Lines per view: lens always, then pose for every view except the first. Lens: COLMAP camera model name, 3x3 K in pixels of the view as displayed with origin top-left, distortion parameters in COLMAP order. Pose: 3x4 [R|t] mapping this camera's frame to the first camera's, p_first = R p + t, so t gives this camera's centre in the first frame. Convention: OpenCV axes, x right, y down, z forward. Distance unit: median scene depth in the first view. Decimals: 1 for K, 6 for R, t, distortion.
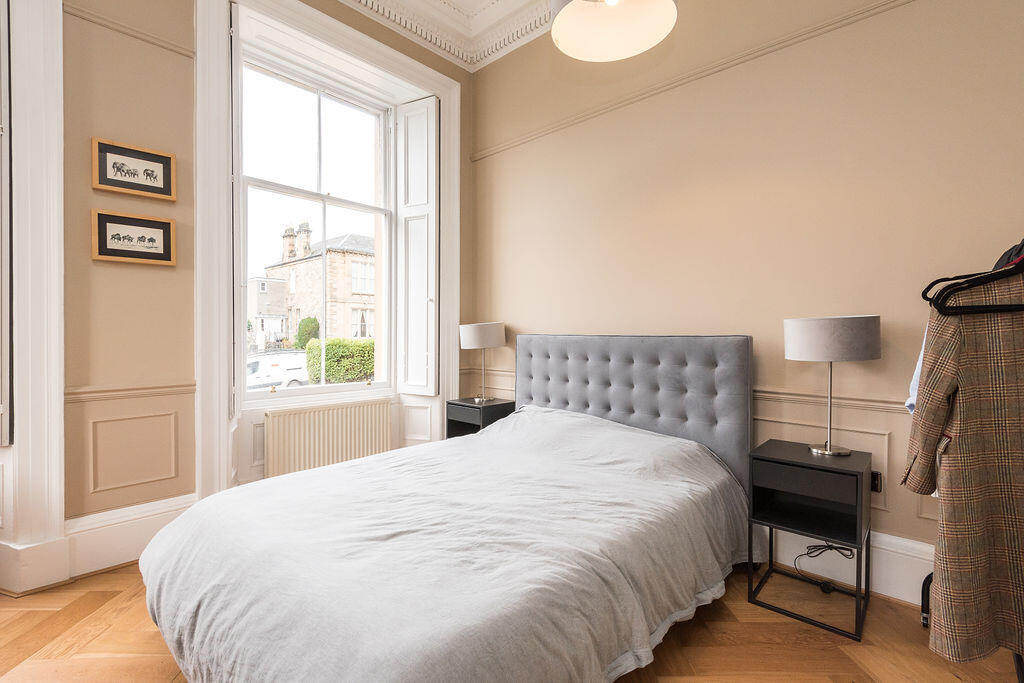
lens RADIAL K [[474.6, 0, 518.6], [0, 474.6, 340.6], [0, 0, 1]] dist [-0.001677, -0.000925]
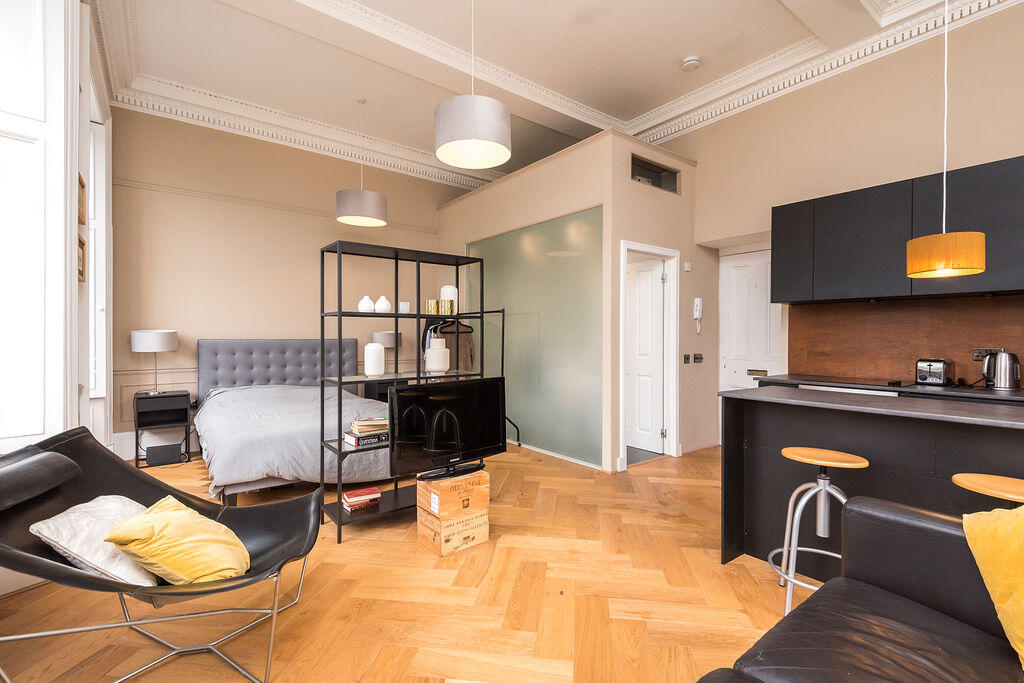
lens RADIAL K [[465.9, 0, 512.0], [0, 465.9, 341.5], [0, 0, 1]] dist [-0.000893, -0.000208]
pose [[0.194722, -0.007175, 0.980832, -1.685217], [0.016686, 0.999853, 0.004002, 0.006950], [-0.980716, 0.015587, 0.194813, -0.224456]]
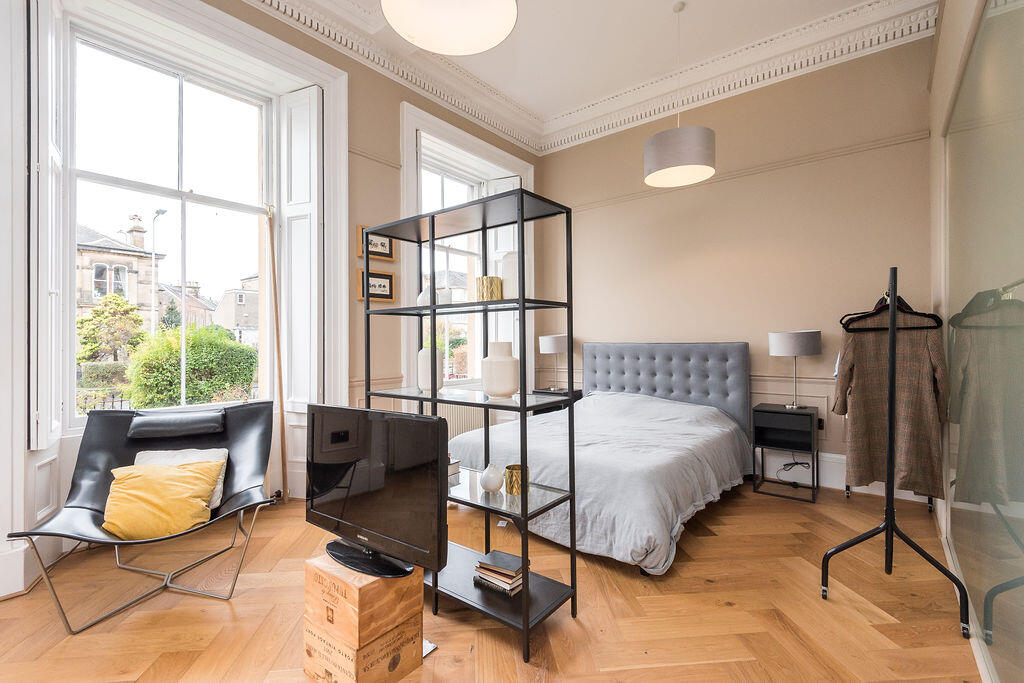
lens RADIAL K [[465.9, 0, 512.0], [0, 465.9, 341.5], [0, 0, 1]] dist [-0.000893, -0.000208]
pose [[0.998142, -0.010079, 0.060088, -0.452827], [0.011076, 0.999806, -0.016278, 0.004393], [-0.059912, 0.016913, 0.998060, -0.609725]]
